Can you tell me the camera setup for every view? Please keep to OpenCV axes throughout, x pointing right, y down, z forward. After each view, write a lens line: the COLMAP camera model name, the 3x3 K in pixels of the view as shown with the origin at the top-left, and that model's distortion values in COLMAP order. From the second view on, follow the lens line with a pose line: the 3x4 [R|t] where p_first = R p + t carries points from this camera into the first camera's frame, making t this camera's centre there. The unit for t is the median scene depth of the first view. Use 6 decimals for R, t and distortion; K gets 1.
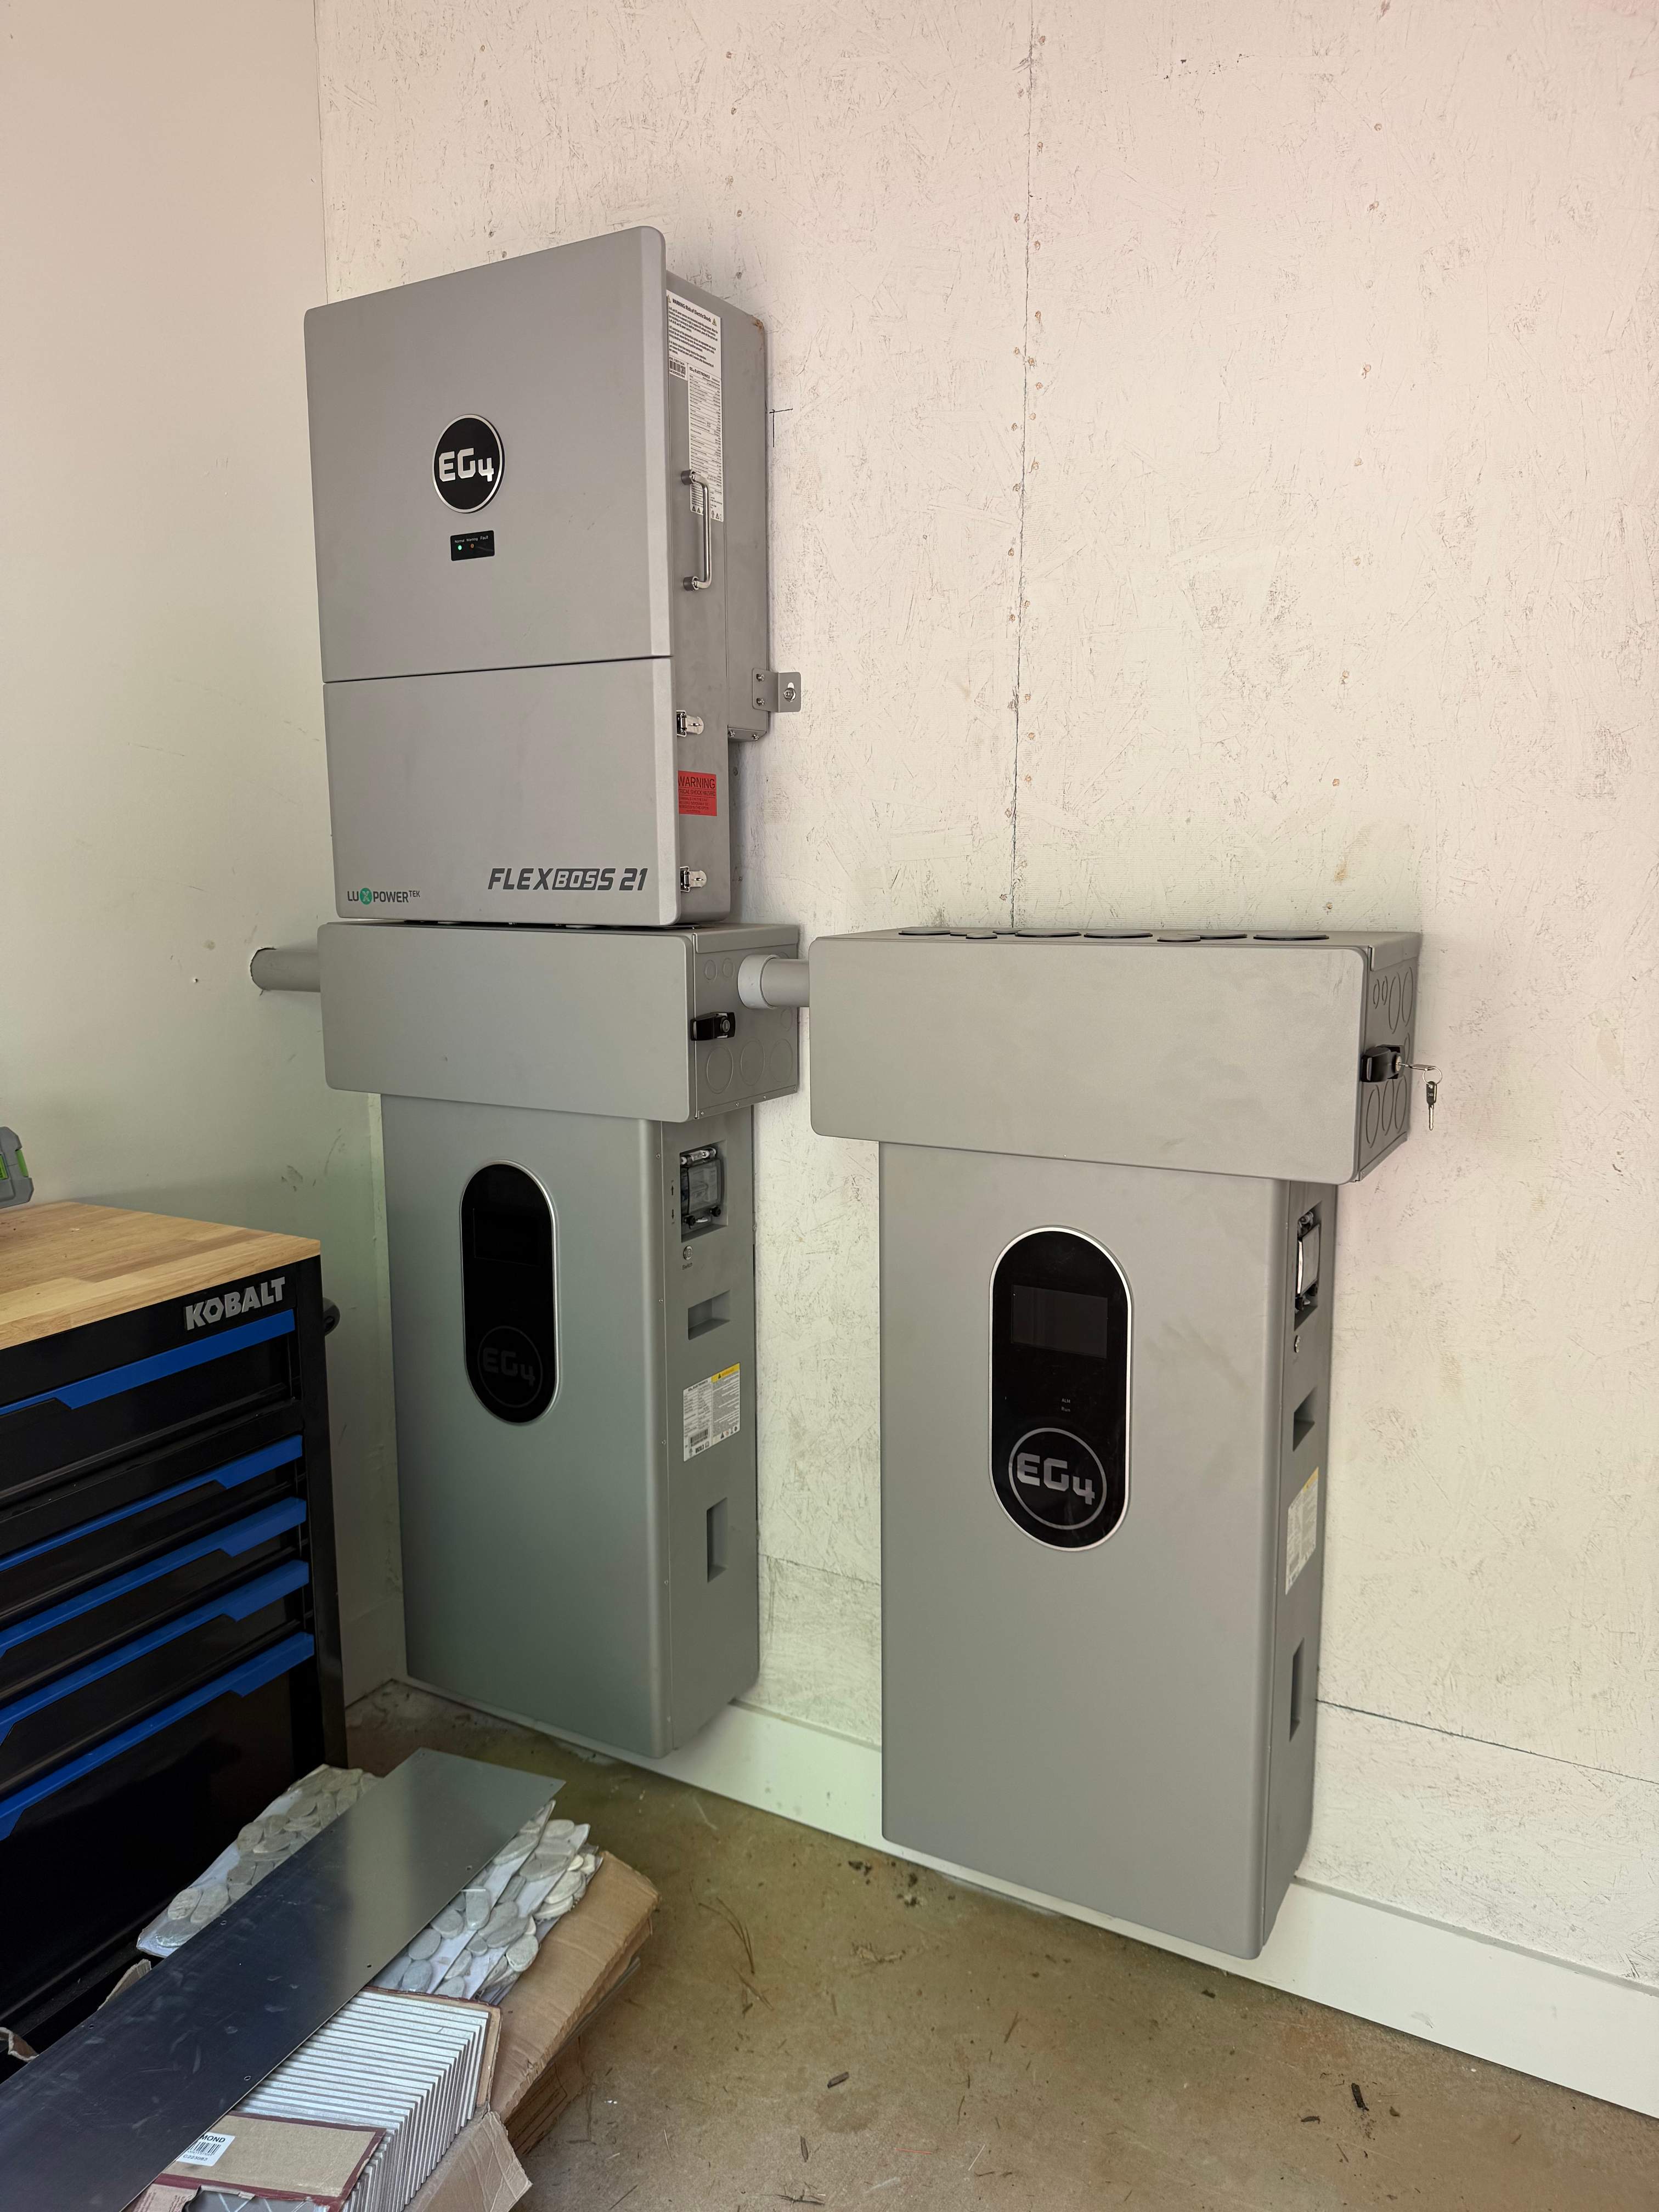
lens RADIAL K [[1554.6, 0, 801.5], [0, 1554.6, 1120.1], [0, 0, 1]] dist [0.073230, -0.129675]
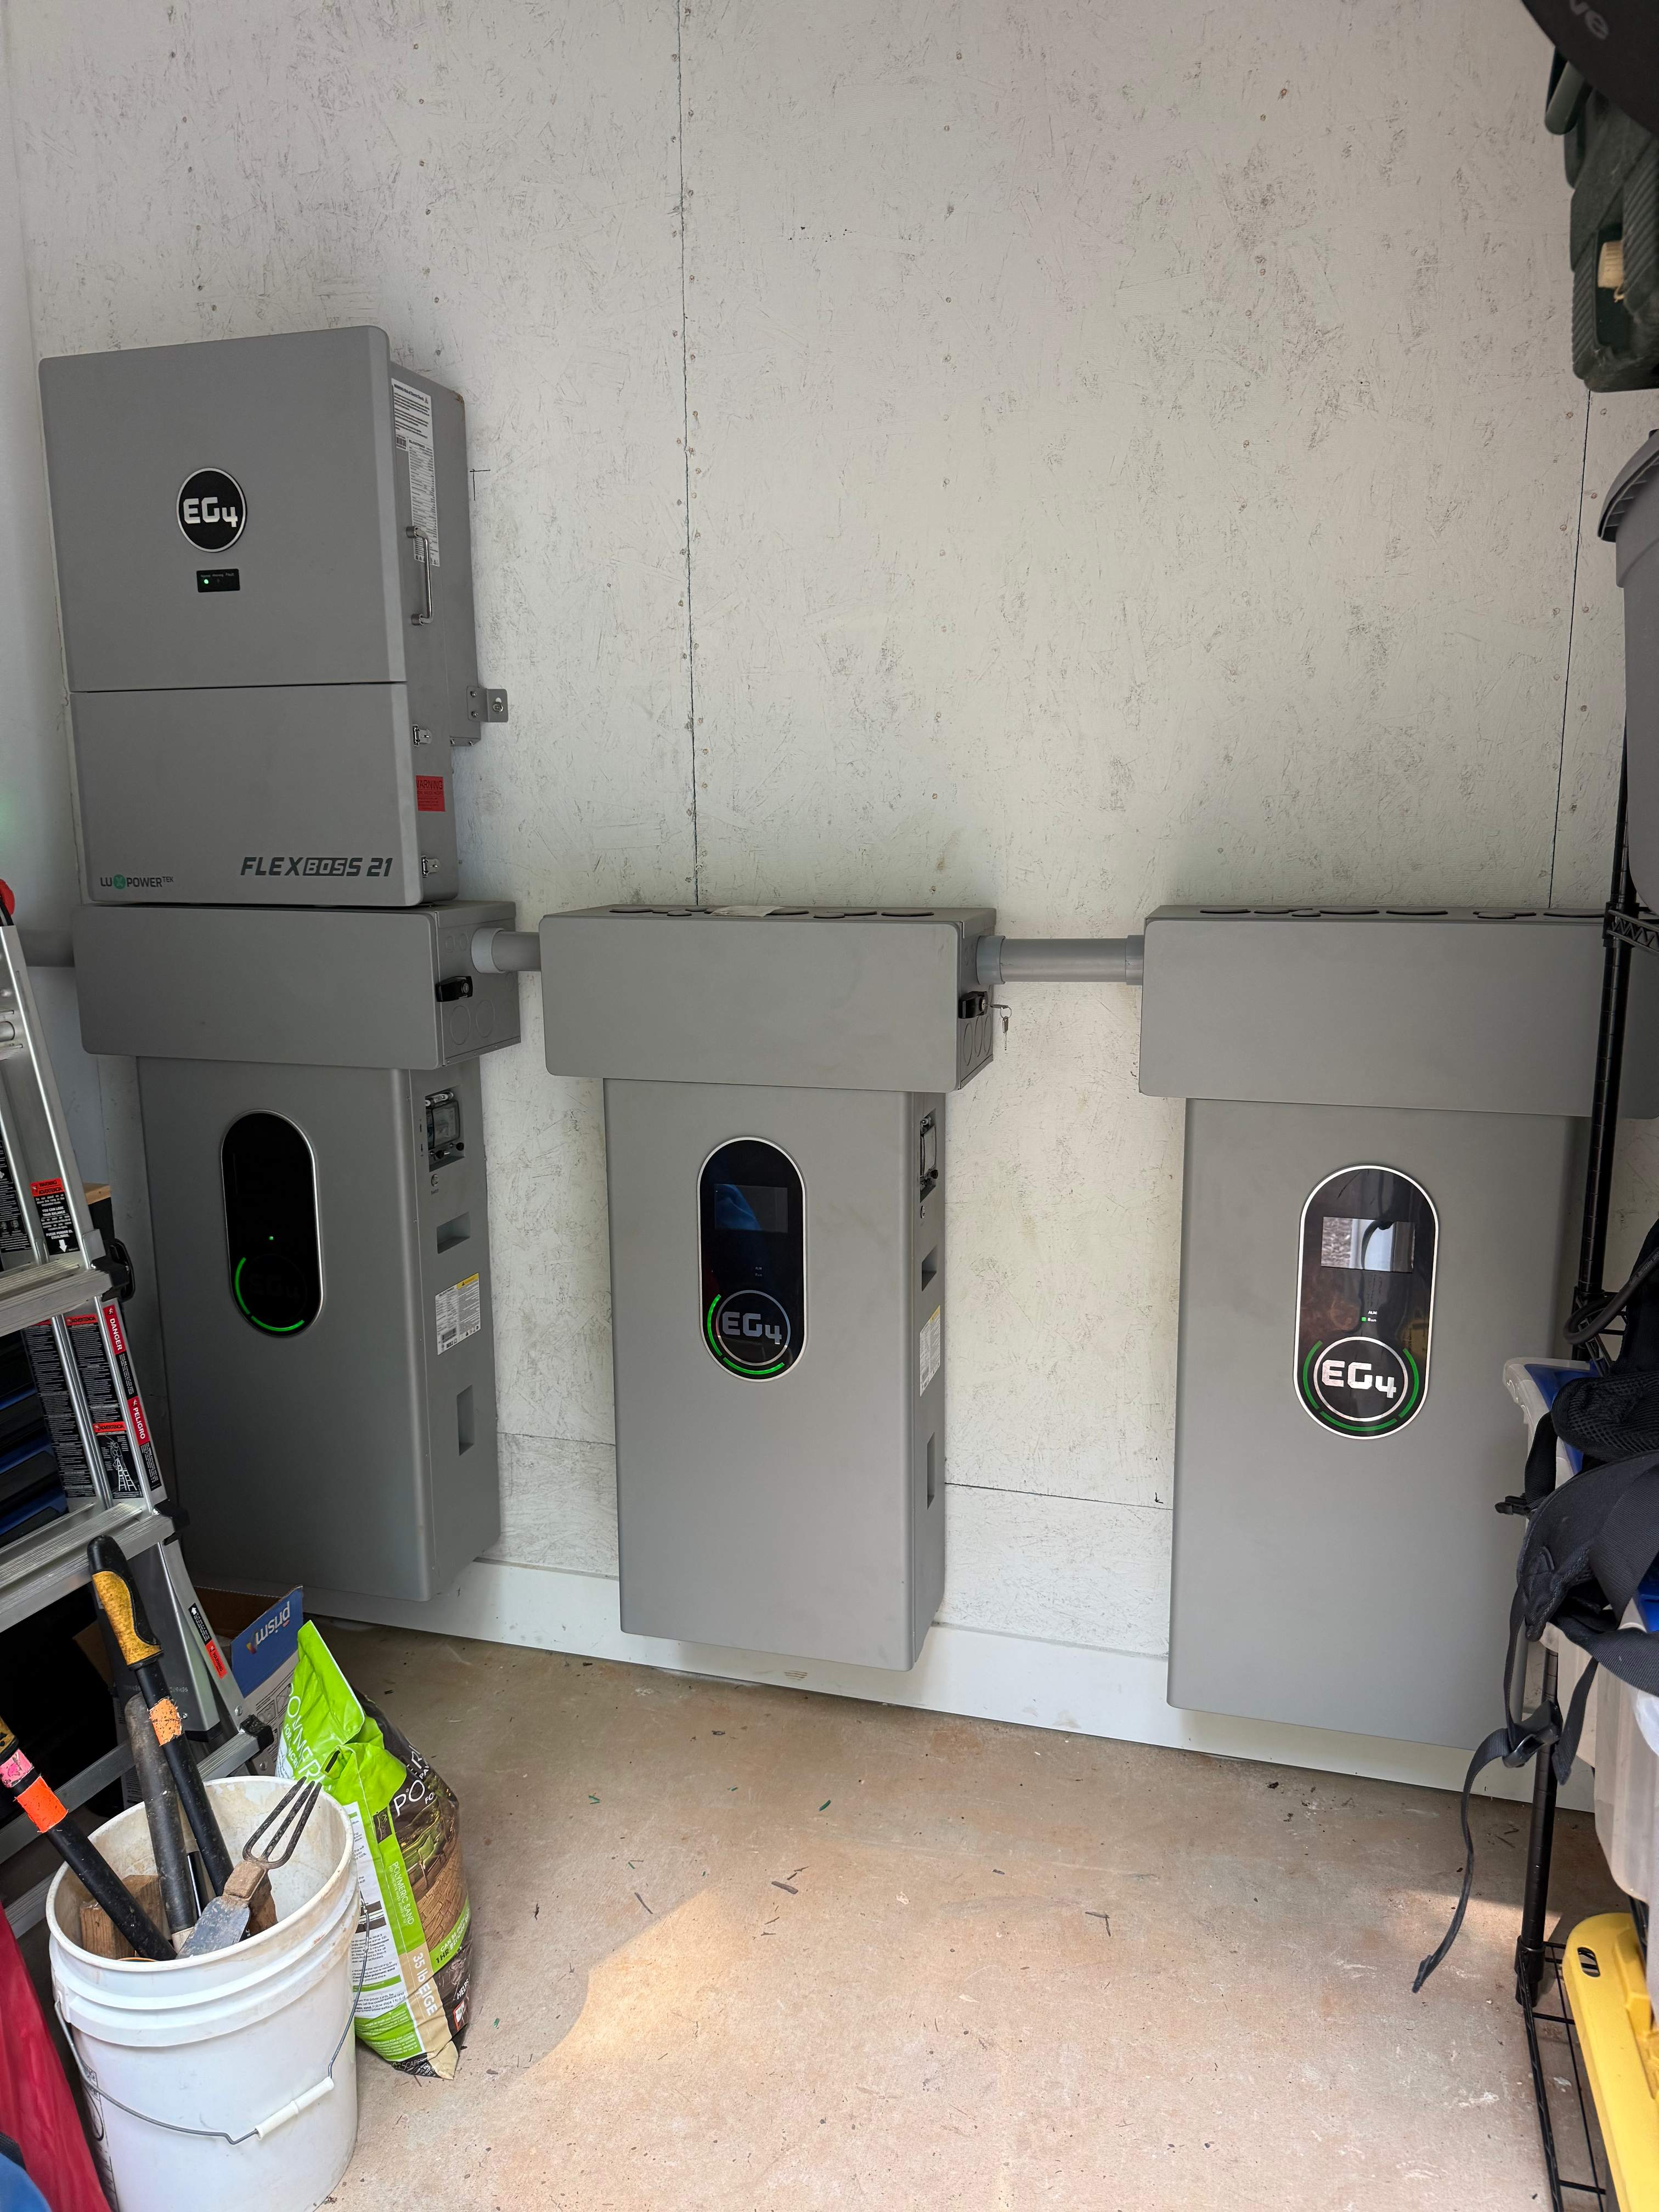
lens RADIAL K [[1539.3, 0, 829.5], [0, 1539.3, 1106.0], [0, 0, 1]] dist [-0.002410, -0.089678]
pose [[0.969400, -0.042890, 0.241710, -0.062418], [0.037807, 0.998956, 0.025629, 0.009992], [-0.242557, -0.015707, 0.970010, -0.212642]]
